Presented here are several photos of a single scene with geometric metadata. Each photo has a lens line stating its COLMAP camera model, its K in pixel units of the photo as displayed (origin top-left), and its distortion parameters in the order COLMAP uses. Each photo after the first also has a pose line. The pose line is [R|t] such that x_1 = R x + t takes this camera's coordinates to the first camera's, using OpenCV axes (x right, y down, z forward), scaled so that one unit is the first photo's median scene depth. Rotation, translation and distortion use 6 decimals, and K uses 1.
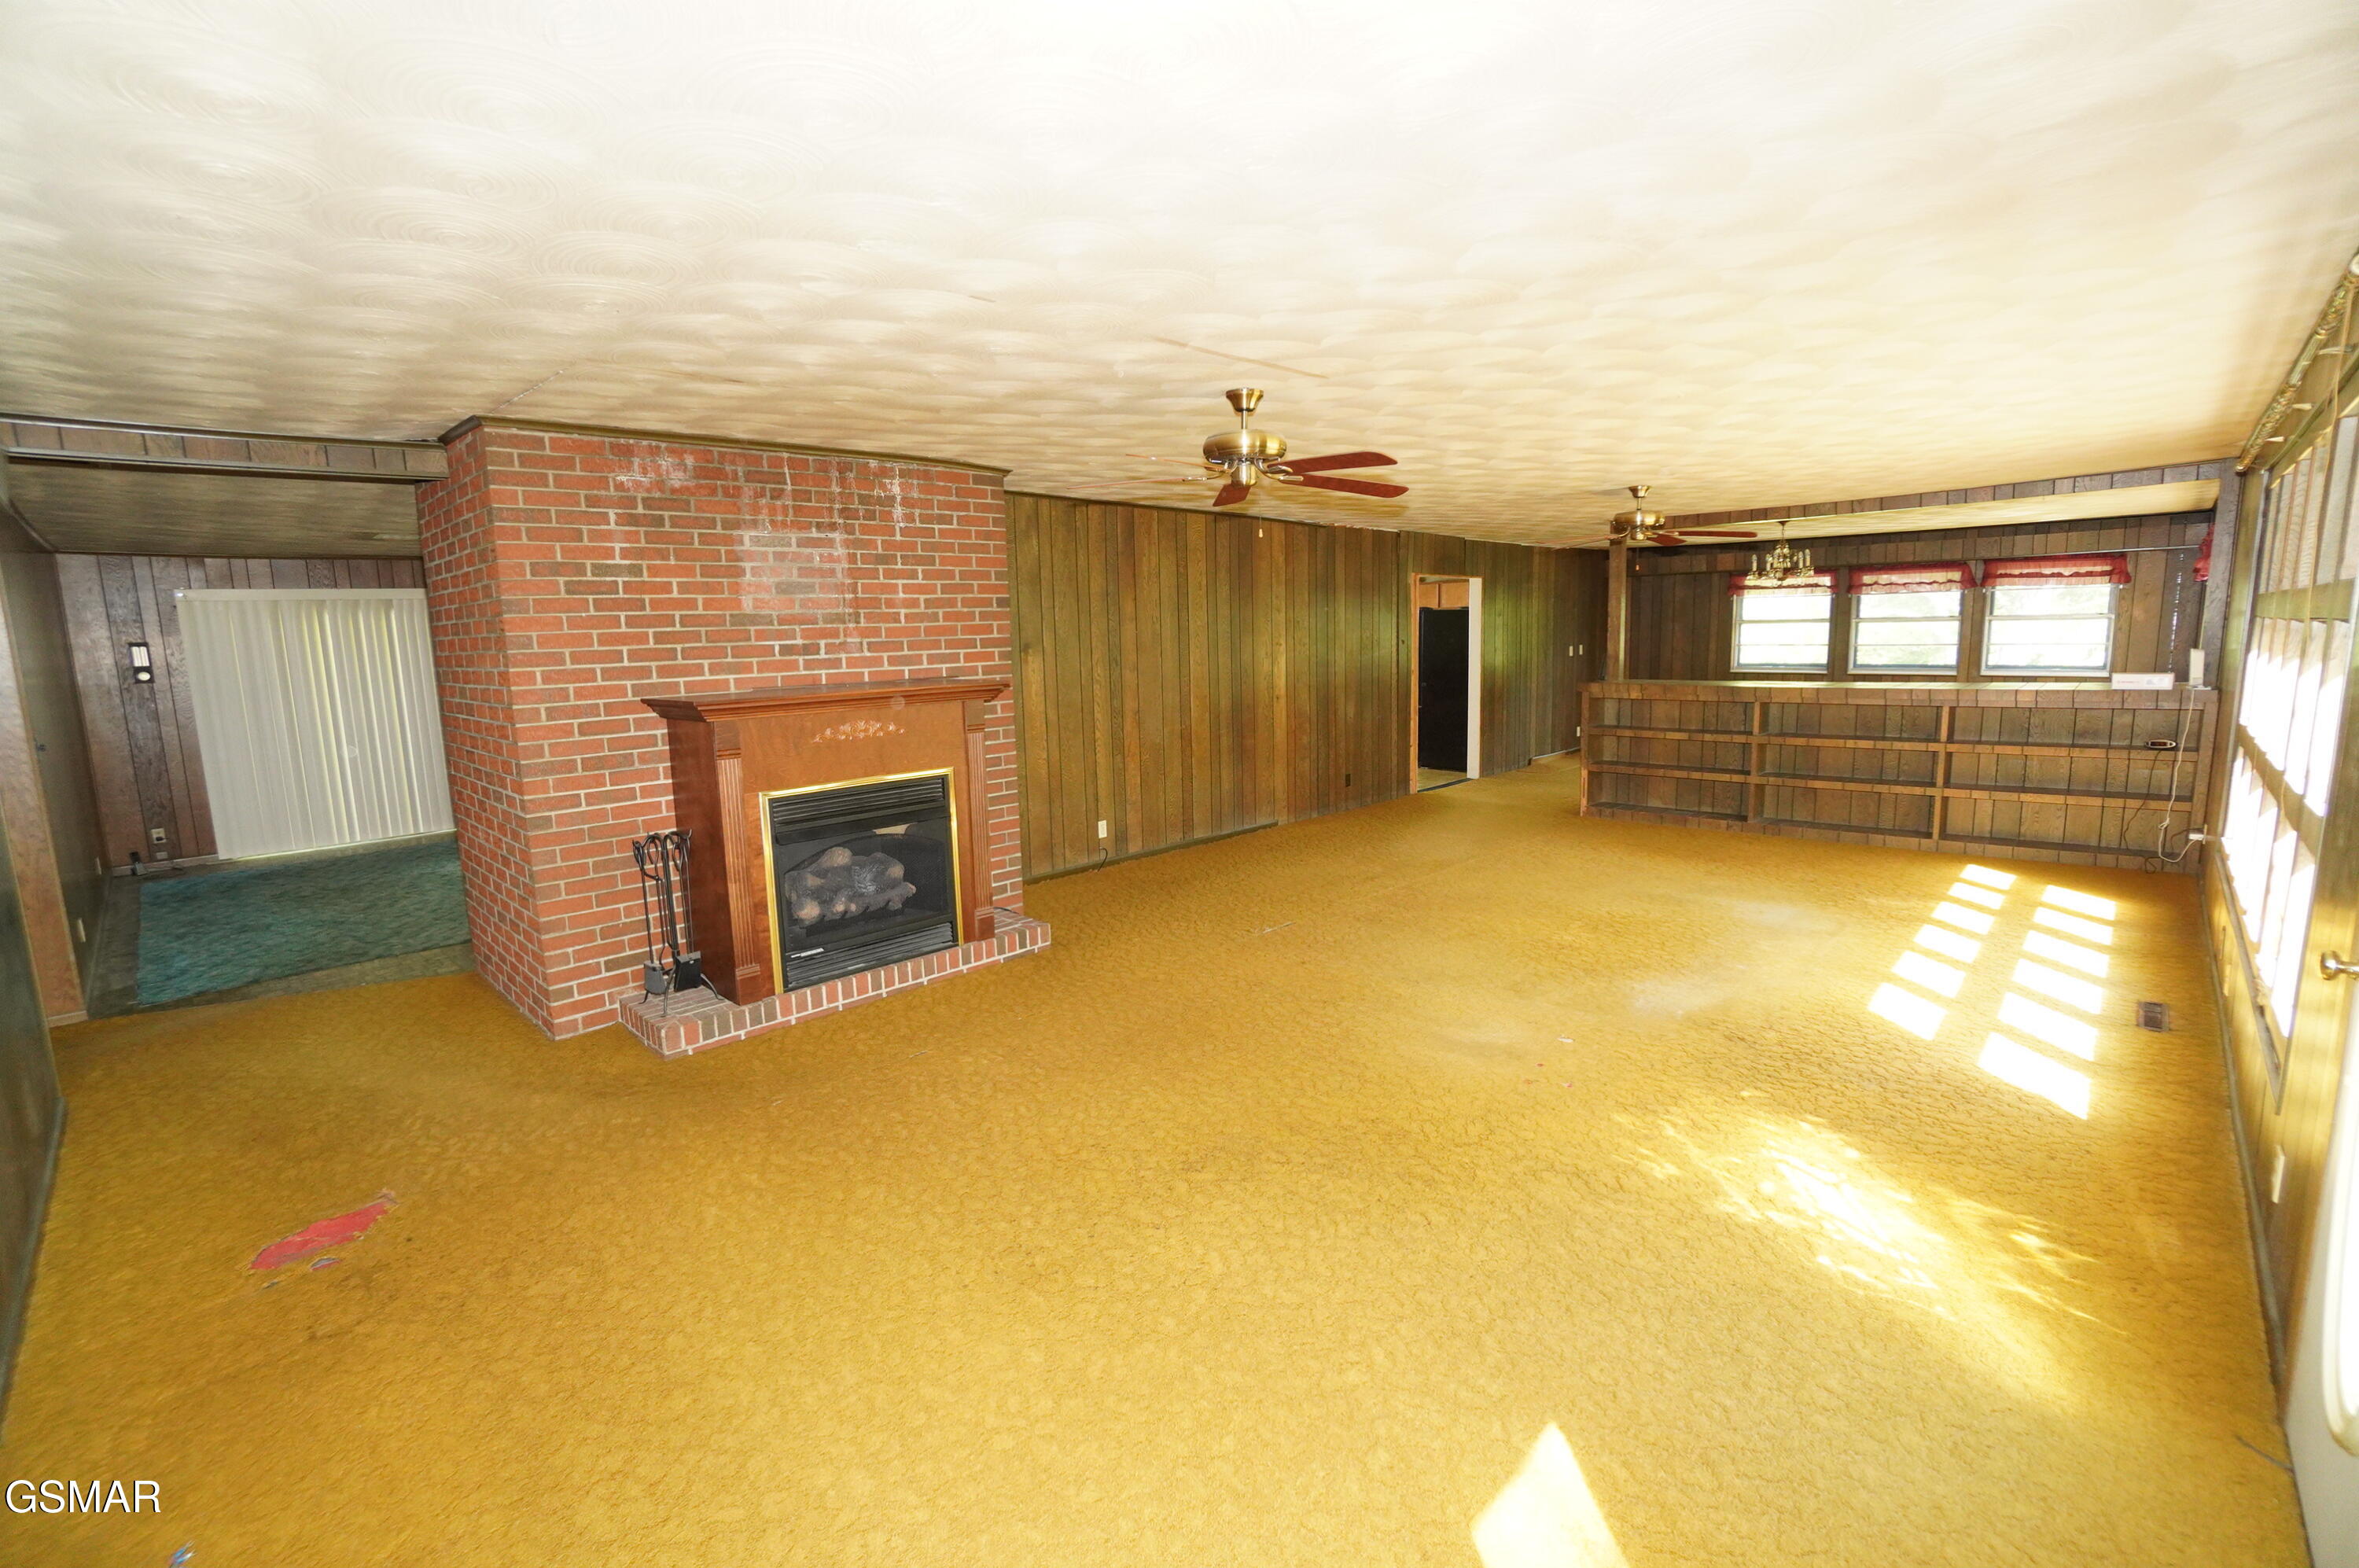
lens RADIAL K [[1054.8, 0, 1215.4], [0, 1054.8, 791.4], [0, 0, 1]] dist [-0.045533, 0.028115]
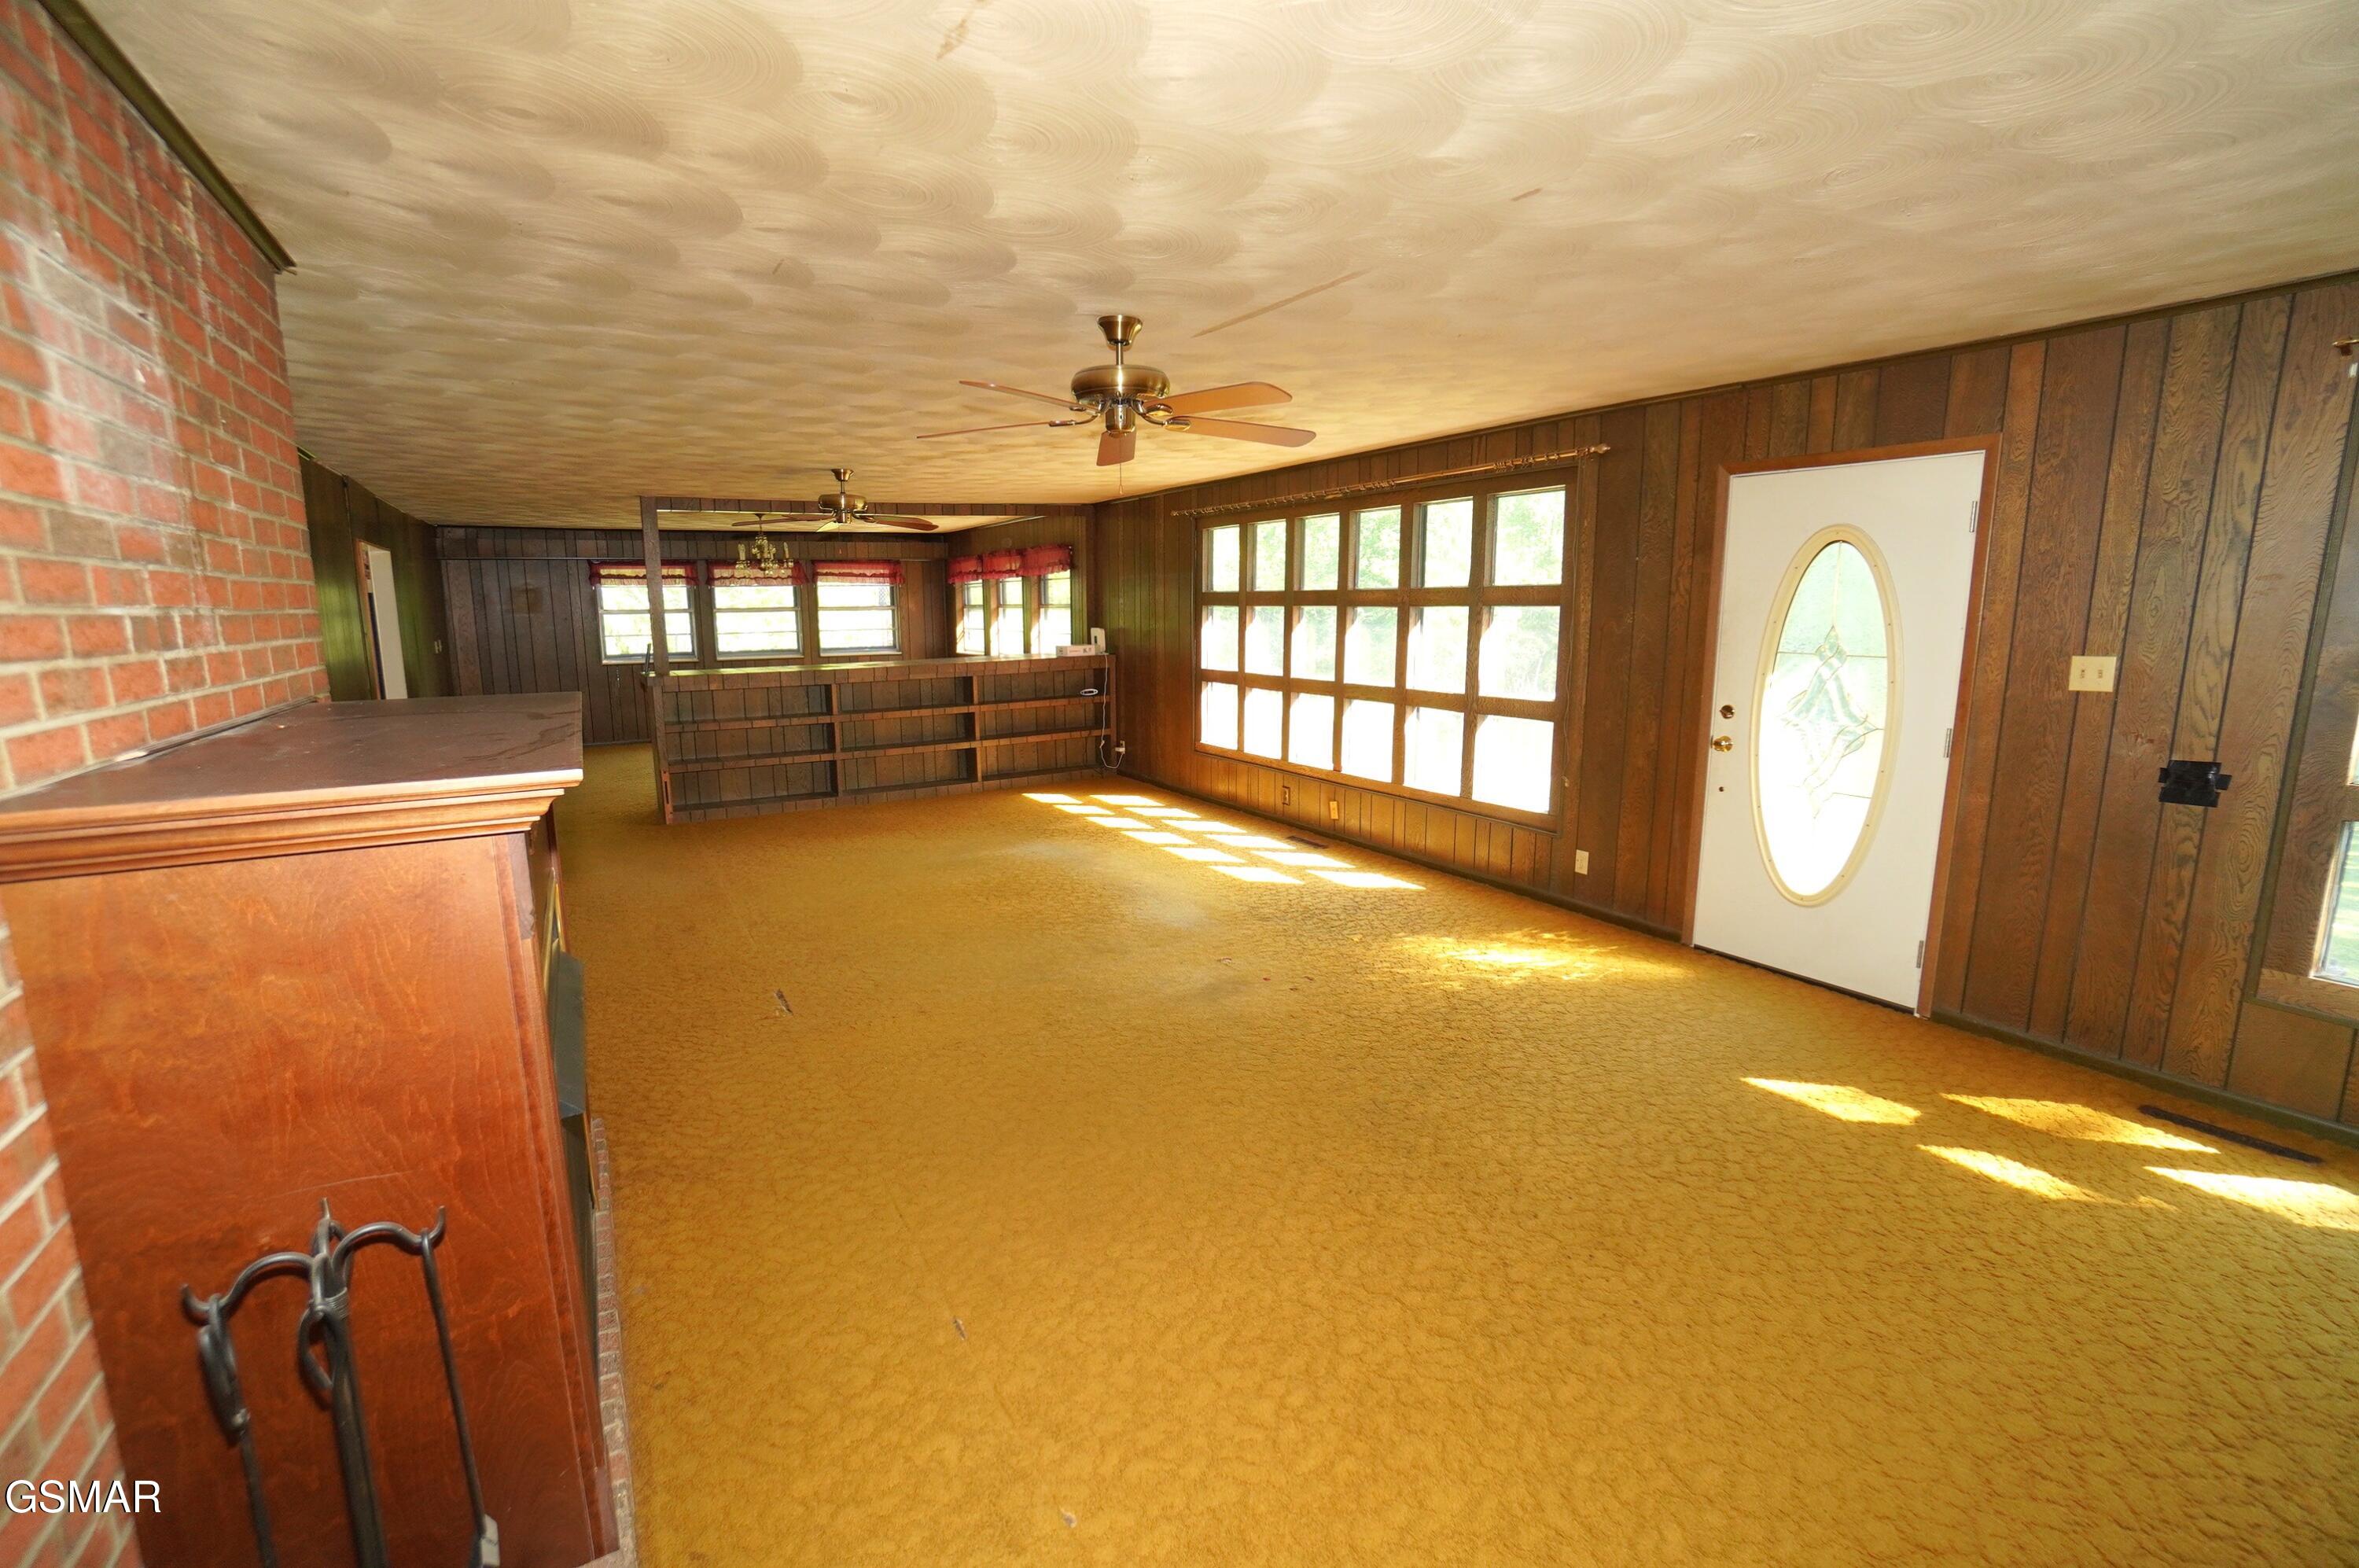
lens RADIAL K [[1039.1, 0, 1171.0], [0, 1039.1, 783.5], [0, 0, 1]] dist [-0.063522, 0.018688]
pose [[0.297979, -0.144261, 0.943609, -0.560144], [0.147249, 0.983629, 0.103880, -0.063552], [-0.943147, 0.107992, 0.314344, 0.513692]]
